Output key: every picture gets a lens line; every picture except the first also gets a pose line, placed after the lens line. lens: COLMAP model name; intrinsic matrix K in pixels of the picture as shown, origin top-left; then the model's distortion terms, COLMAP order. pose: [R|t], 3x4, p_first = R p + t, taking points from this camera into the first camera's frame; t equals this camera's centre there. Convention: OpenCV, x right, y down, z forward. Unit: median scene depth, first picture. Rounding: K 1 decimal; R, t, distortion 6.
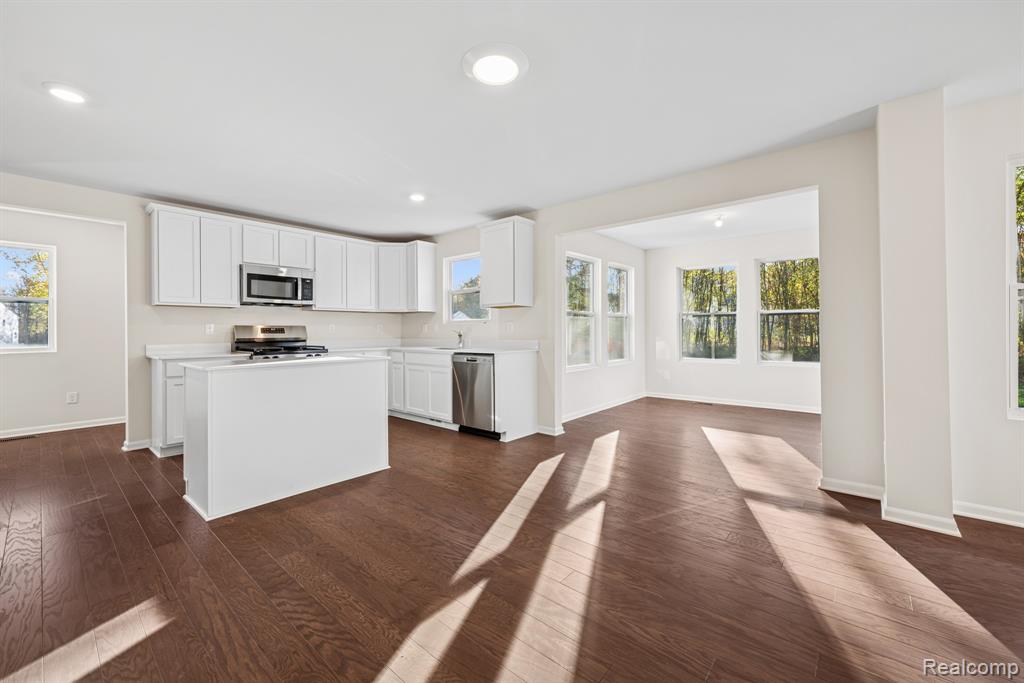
lens RADIAL K [[408.5, 0, 511.6], [0, 408.5, 330.5], [0, 0, 1]] dist [-0.002450, -0.000471]
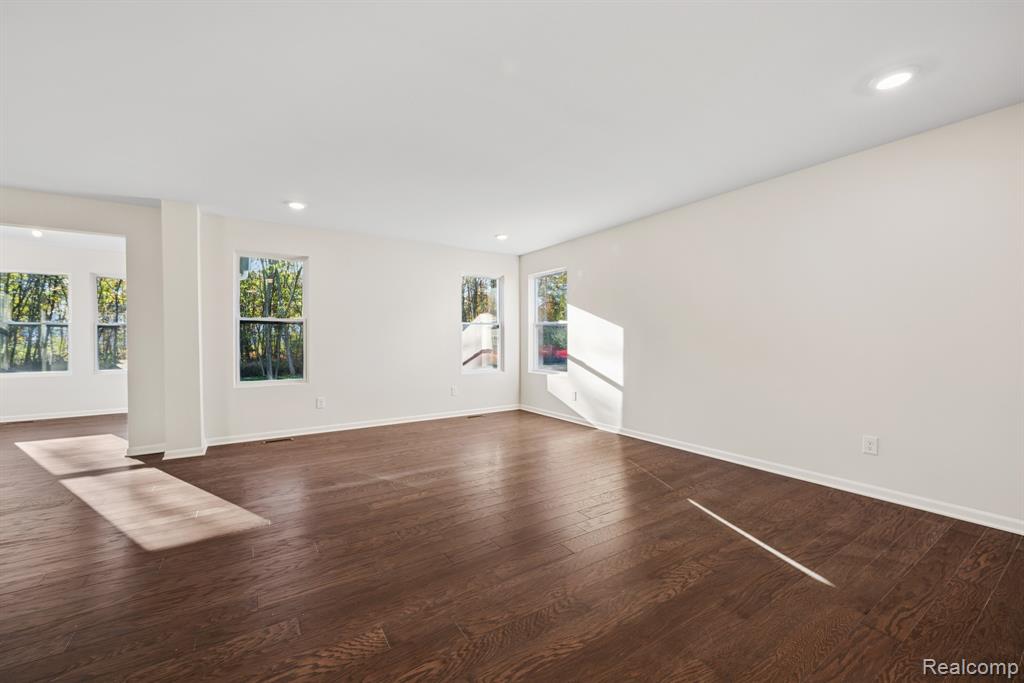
lens RADIAL K [[408.5, 0, 507.6], [0, 408.5, 343.1], [0, 0, 1]] dist [-0.002450, -0.000471]
pose [[0.269602, -0.003259, 0.962966, -0.140444], [0.002098, 0.999994, 0.002797, 0.002009], [-0.962970, 0.001266, 0.269607, -0.386563]]
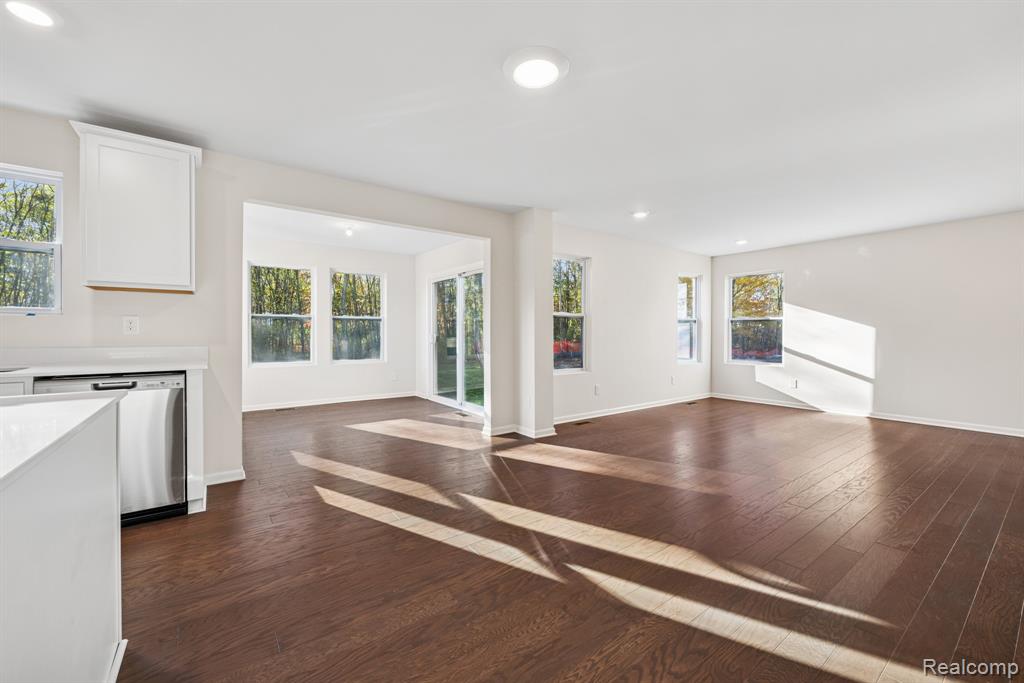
lens RADIAL K [[408.5, 0, 505.3], [0, 408.5, 338.8], [0, 0, 1]] dist [-0.002450, -0.000471]
pose [[0.231396, -0.008031, 0.972827, -0.462187], [-0.004624, 0.999946, 0.009354, 0.002819], [-0.972849, -0.006663, 0.231346, 0.372394]]
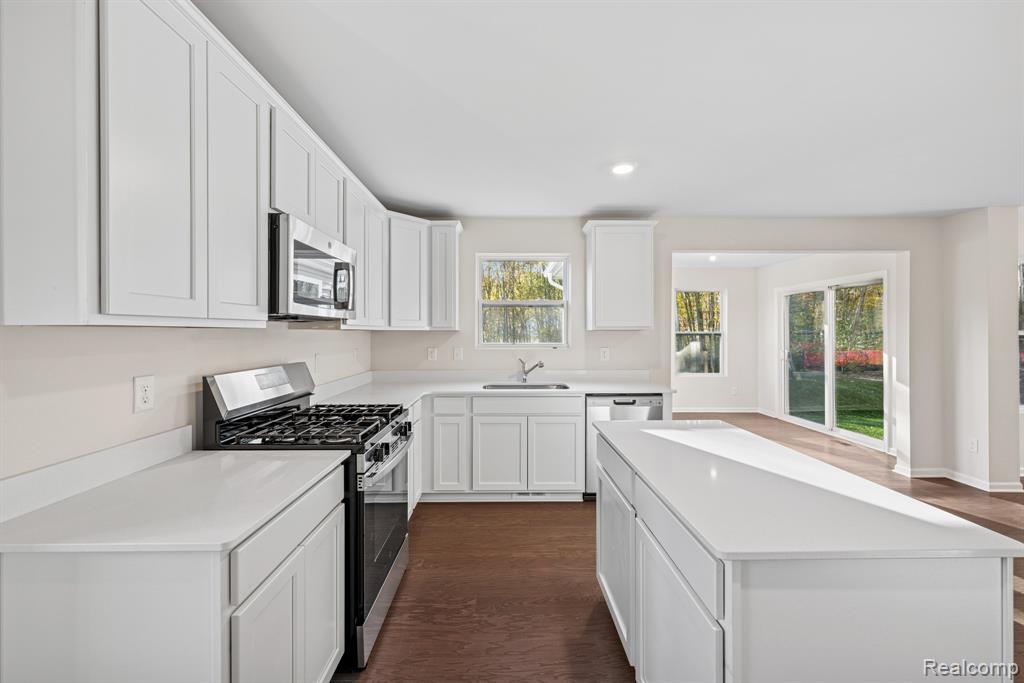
lens RADIAL K [[408.5, 0, 510.6], [0, 408.5, 333.1], [0, 0, 1]] dist [-0.002450, -0.000471]
pose [[0.751564, 0.005199, 0.659640, -0.702867], [-0.003223, 0.999986, -0.004209, -0.048414], [-0.659652, 0.001037, 0.751570, 0.545107]]
